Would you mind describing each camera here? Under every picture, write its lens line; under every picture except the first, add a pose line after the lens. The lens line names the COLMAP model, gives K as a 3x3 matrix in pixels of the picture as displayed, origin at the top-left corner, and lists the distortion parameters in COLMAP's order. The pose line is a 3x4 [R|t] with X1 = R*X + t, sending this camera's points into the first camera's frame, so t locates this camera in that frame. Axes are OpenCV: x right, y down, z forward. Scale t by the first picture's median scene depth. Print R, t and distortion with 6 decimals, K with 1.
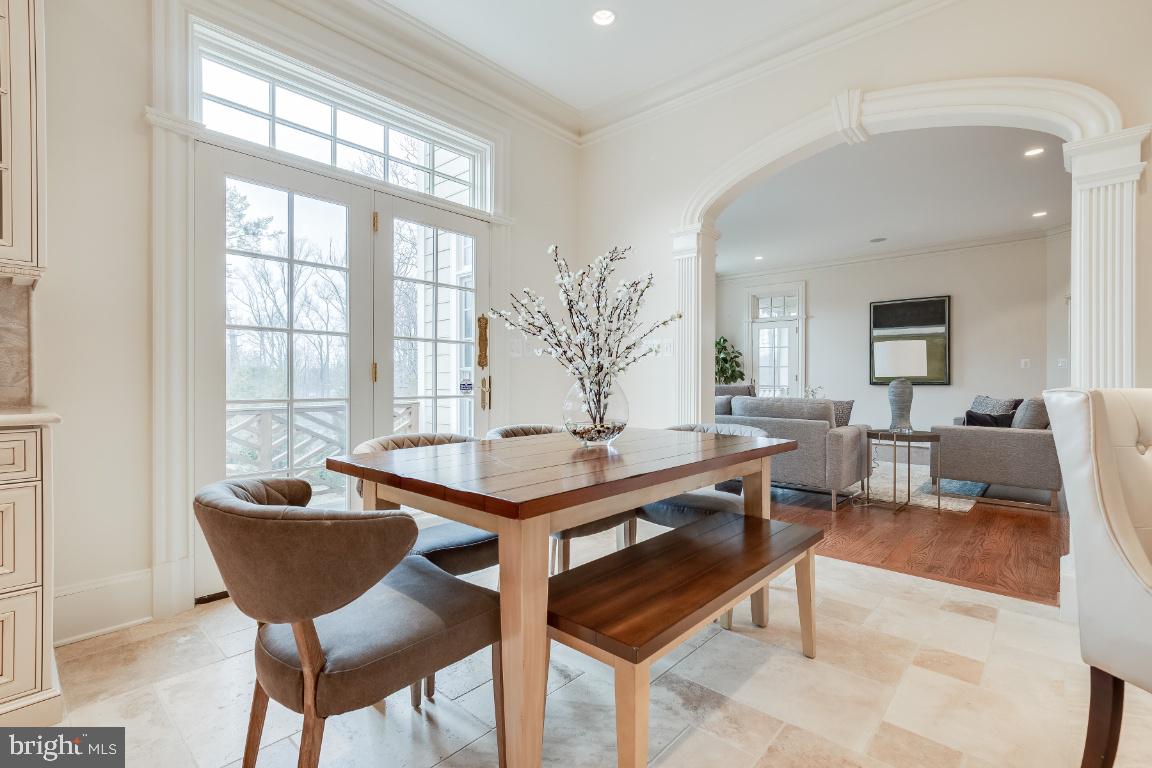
lens RADIAL K [[523.2, 0, 576.0], [0, 523.2, 380.8], [0, 0, 1]] dist [0.004017, 0.000866]
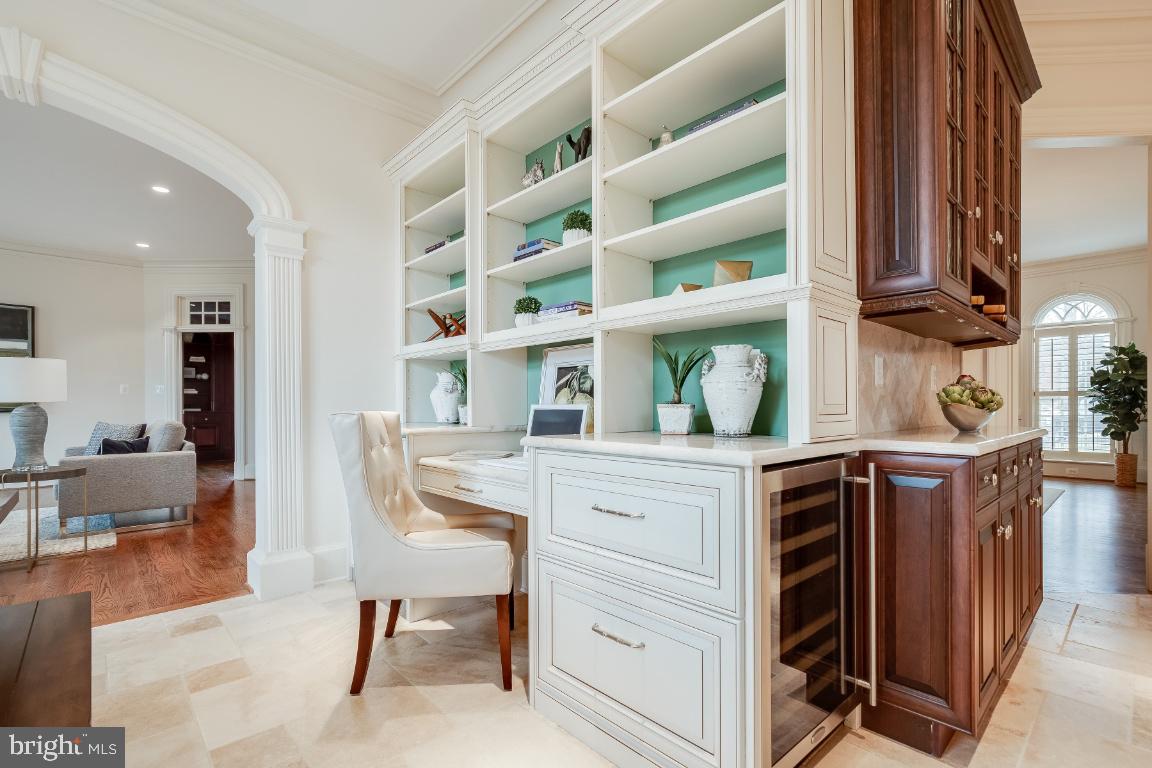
lens RADIAL K [[527.6, 0, 579.8], [0, 527.6, 405.8], [0, 0, 1]] dist [0.003024, 0.001290]
pose [[0.089418, -0.006781, 0.995971, -0.118904], [0.006503, 0.999959, 0.006225, -0.001886], [-0.995973, 0.005920, 0.089459, 0.073258]]
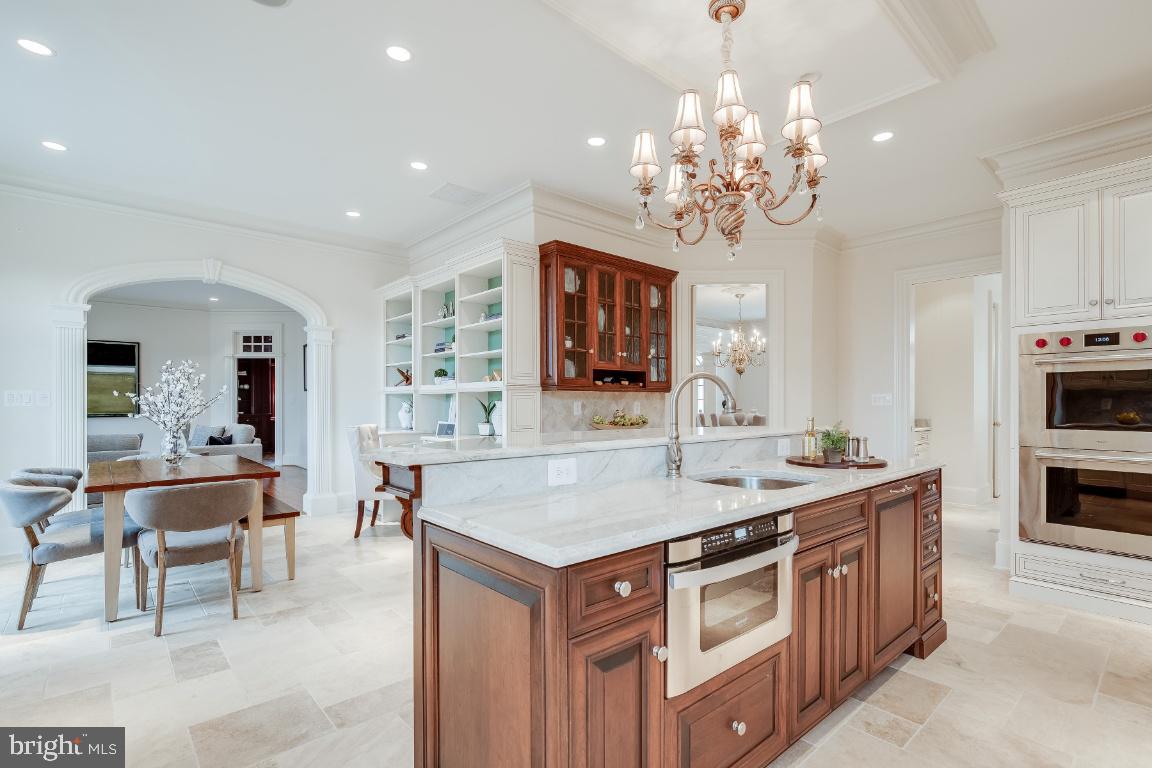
lens RADIAL K [[527.6, 0, 581.7], [0, 527.6, 402.4], [0, 0, 1]] dist [0.003024, 0.001290]
pose [[0.105696, -0.003536, 0.994392, -0.713901], [0.003386, 0.999989, 0.003196, -0.044426], [-0.994393, 0.003029, 0.105707, -0.267834]]
